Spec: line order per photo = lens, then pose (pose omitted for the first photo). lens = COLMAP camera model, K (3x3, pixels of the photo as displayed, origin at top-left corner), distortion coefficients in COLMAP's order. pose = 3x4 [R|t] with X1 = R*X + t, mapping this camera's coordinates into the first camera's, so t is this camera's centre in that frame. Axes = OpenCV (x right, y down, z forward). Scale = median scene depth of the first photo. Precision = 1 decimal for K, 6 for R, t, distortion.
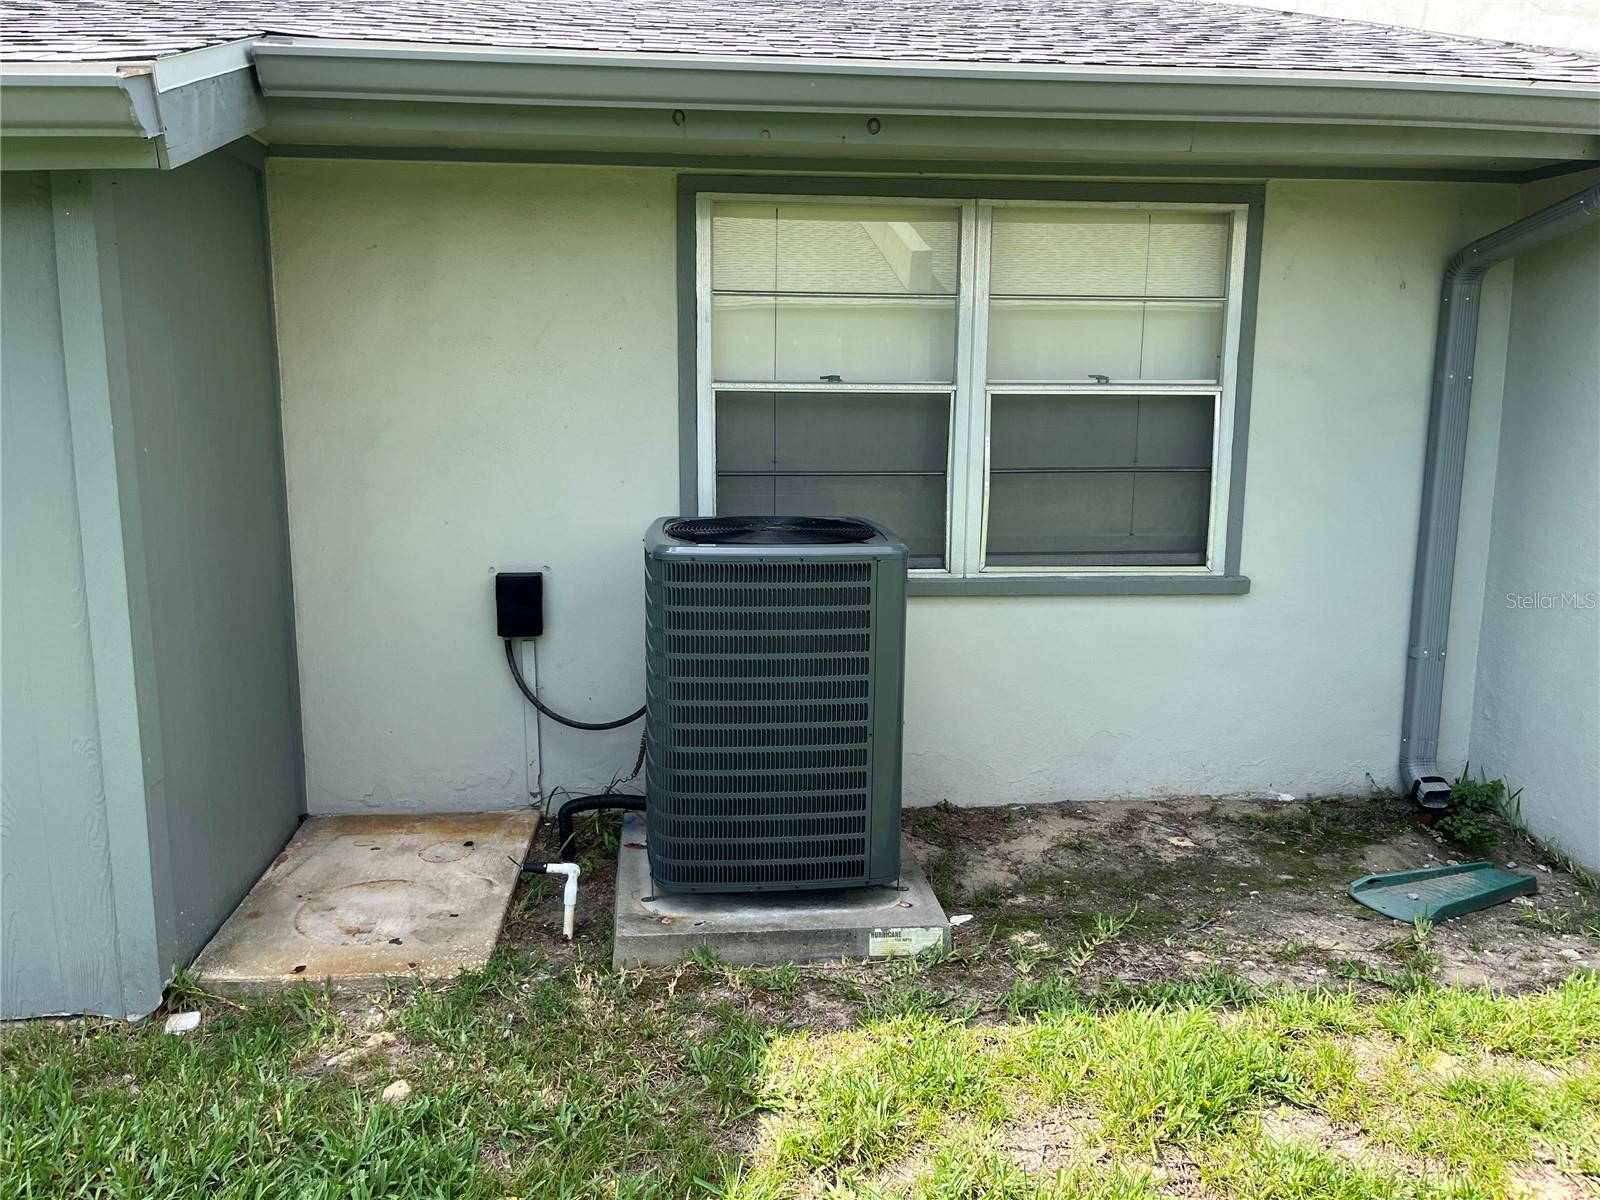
lens RADIAL K [[1208.0, 0, 793.5], [0, 1208.0, 608.6], [0, 0, 1]] dist [0.066943, -0.086185]
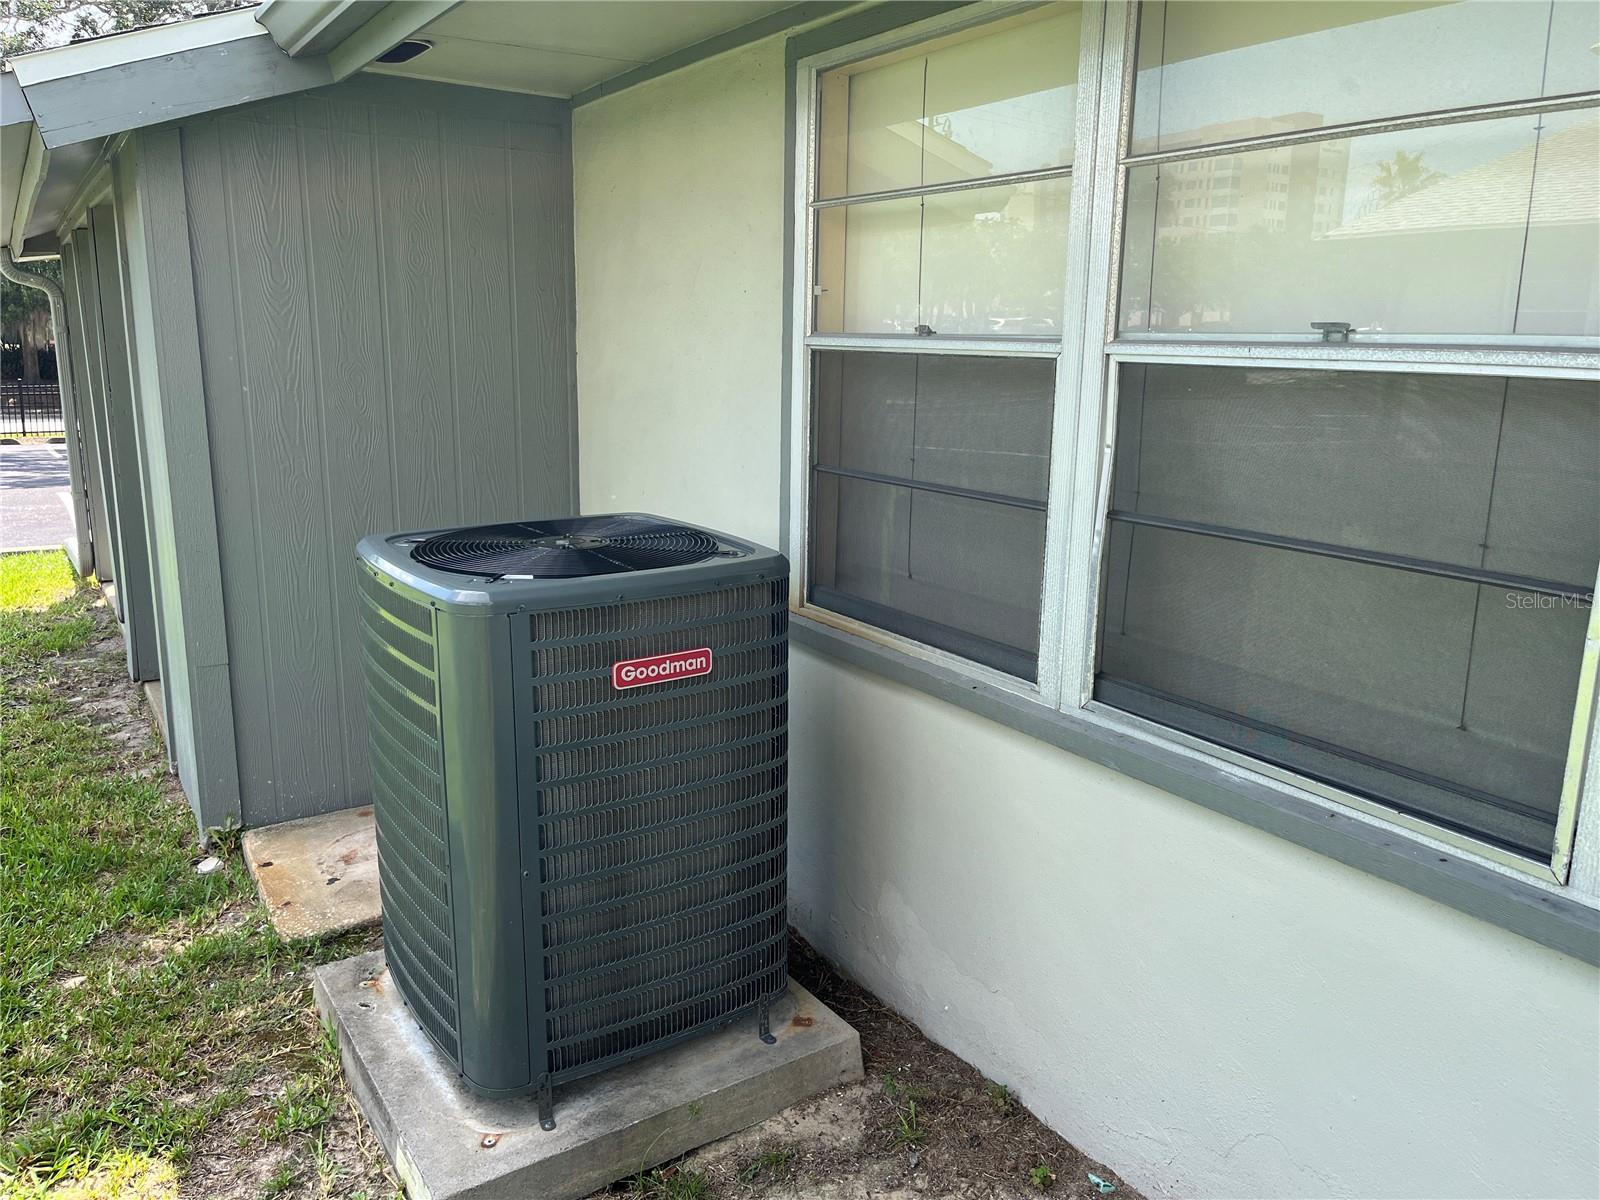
lens RADIAL K [[1208.0, 0, 793.5], [0, 1208.0, 608.6], [0, 0, 1]] dist [0.066943, -0.086185]
pose [[0.466702, 0.195758, -0.862478, 0.555446], [-0.182889, 0.975479, 0.122441, -0.116068], [0.865298, 0.100594, 0.491060, 0.655687]]
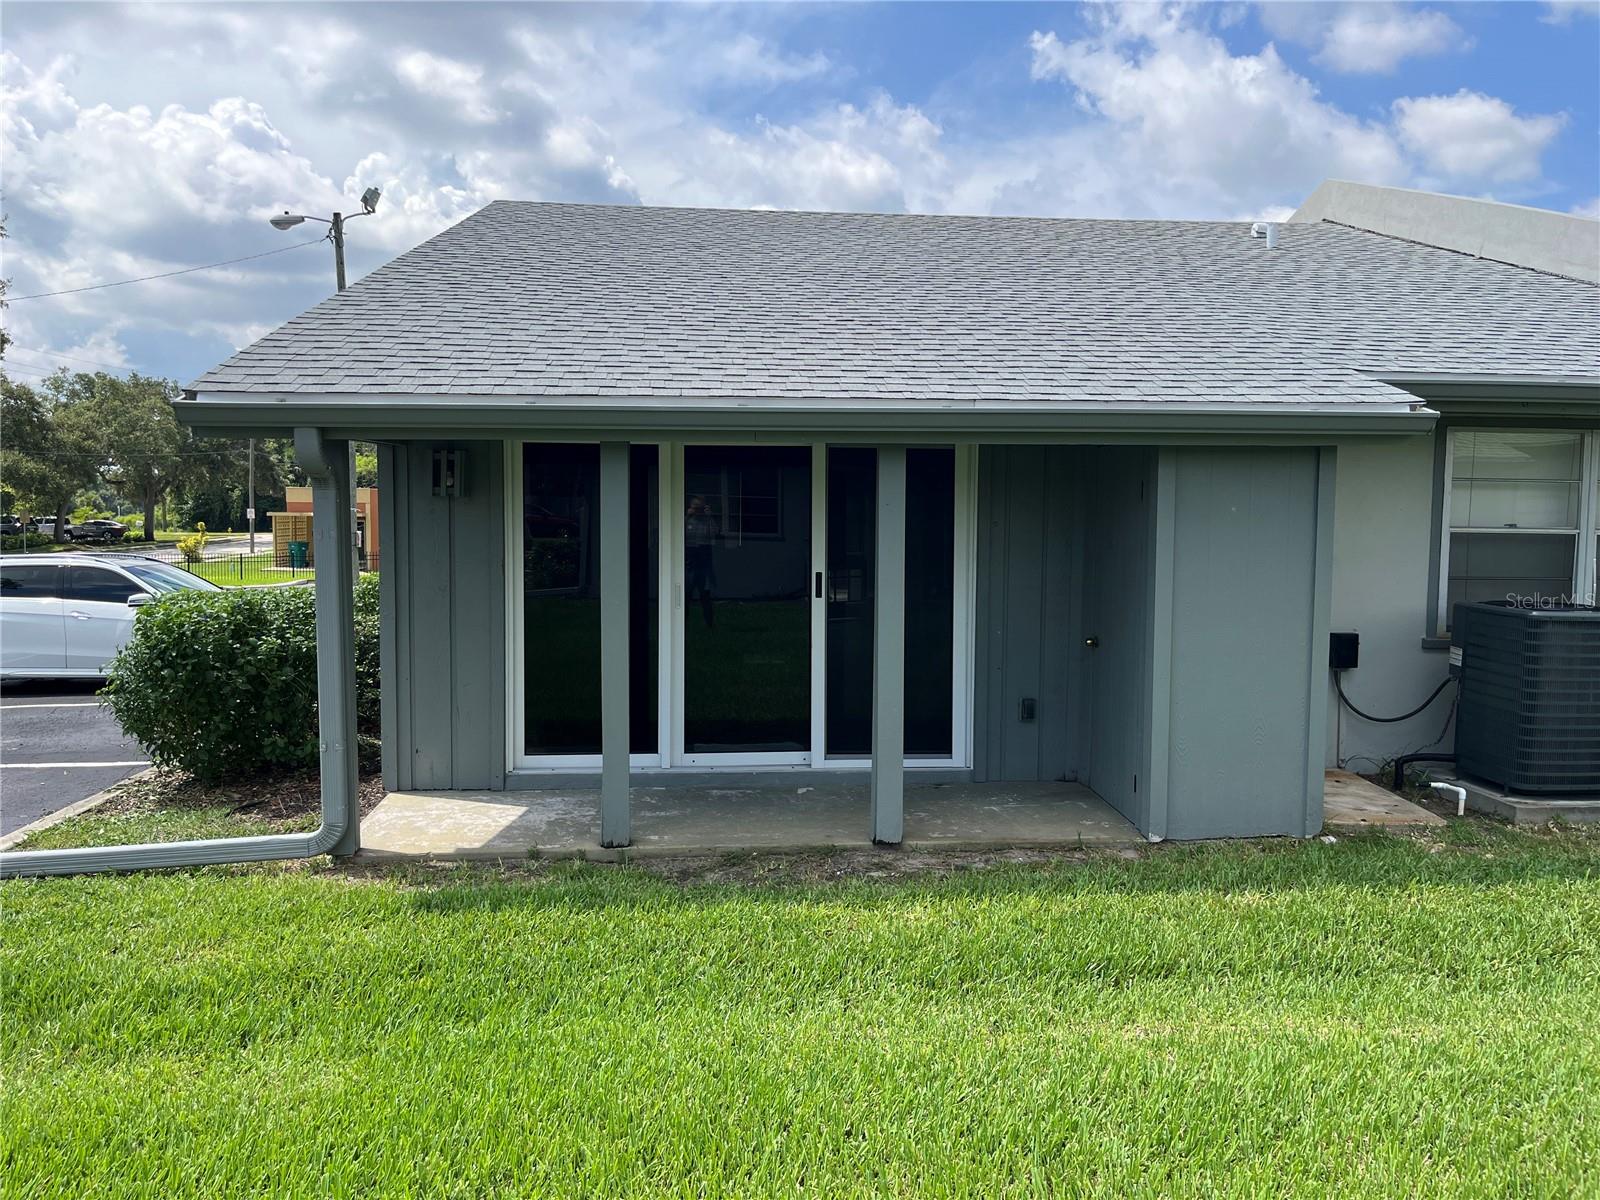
lens RADIAL K [[1211.5, 0, 800.0], [0, 1211.5, 600.0], [0, 0, 1]] dist [0.034470, 0.003826]
pose [[0.999588, 0.005394, 0.028192, -1.075551], [-0.001704, 0.991603, -0.129312, 0.156747], [-0.028653, 0.129210, 0.991203, -0.760556]]
